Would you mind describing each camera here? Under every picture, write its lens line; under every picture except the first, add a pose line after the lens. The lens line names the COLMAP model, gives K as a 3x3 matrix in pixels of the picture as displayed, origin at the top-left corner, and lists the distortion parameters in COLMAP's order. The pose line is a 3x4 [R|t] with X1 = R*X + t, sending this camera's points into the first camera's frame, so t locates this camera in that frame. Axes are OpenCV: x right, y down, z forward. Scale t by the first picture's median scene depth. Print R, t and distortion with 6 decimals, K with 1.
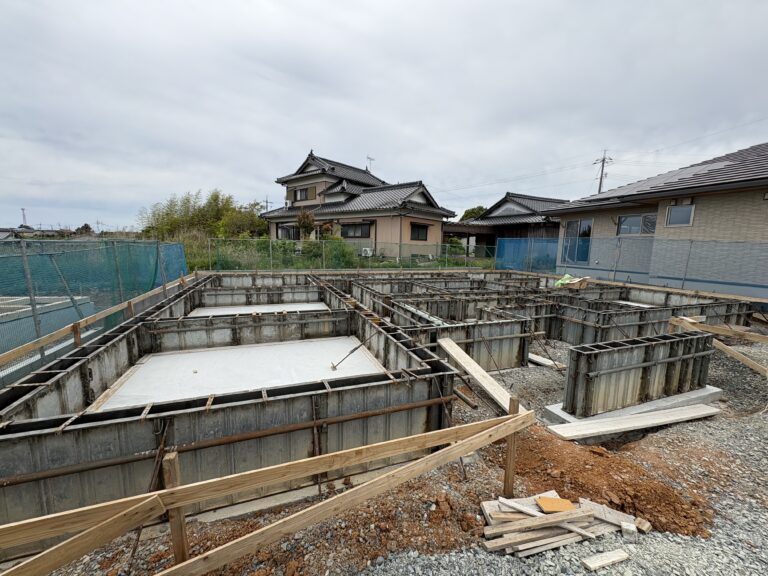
lens RADIAL K [[305.7, 0, 384.0], [0, 305.7, 288.0], [0, 0, 1]] dist [0.000948, -0.000190]
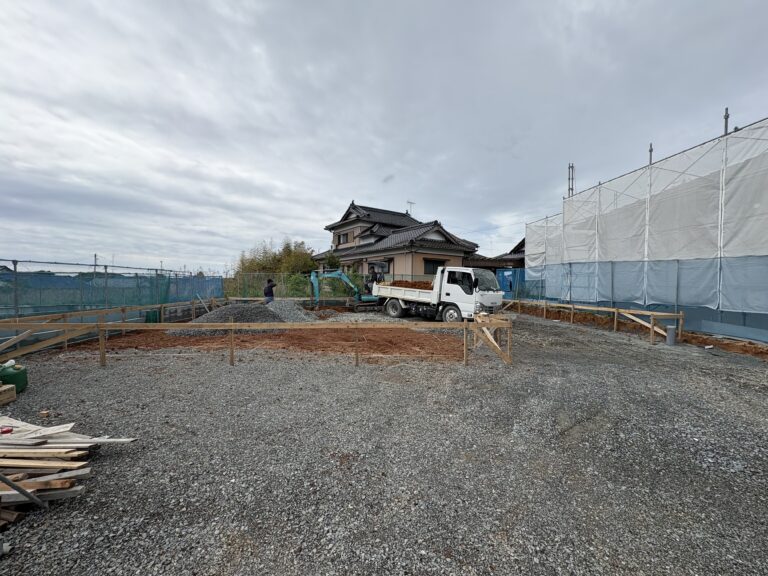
lens RADIAL K [[320.0, 0, 384.0], [0, 320.0, 288.0], [0, 0, 1]] dist [0.003115, 0.000034]
pose [[0.968648, -0.014801, -0.247996, 0.184341], [-0.018723, 0.991036, -0.132277, 0.035921], [0.247731, 0.132773, 0.959688, -0.093228]]
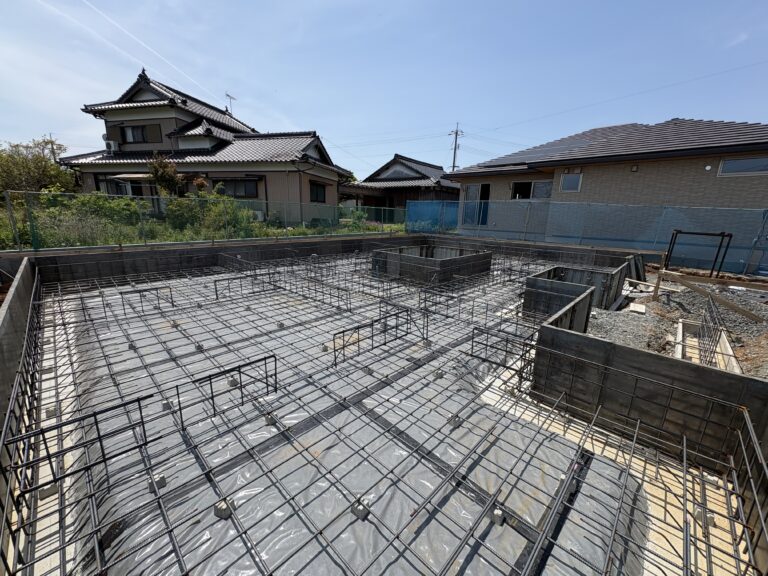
lens RADIAL K [[305.7, 0, 384.0], [0, 305.7, 288.0], [0, 0, 1]] dist [0.000948, -0.000190]
pose [[0.900329, -0.105212, 0.422300, -0.093946], [0.056949, 0.990476, 0.125354, -0.009442], [-0.431467, -0.088810, 0.897747, 0.090099]]
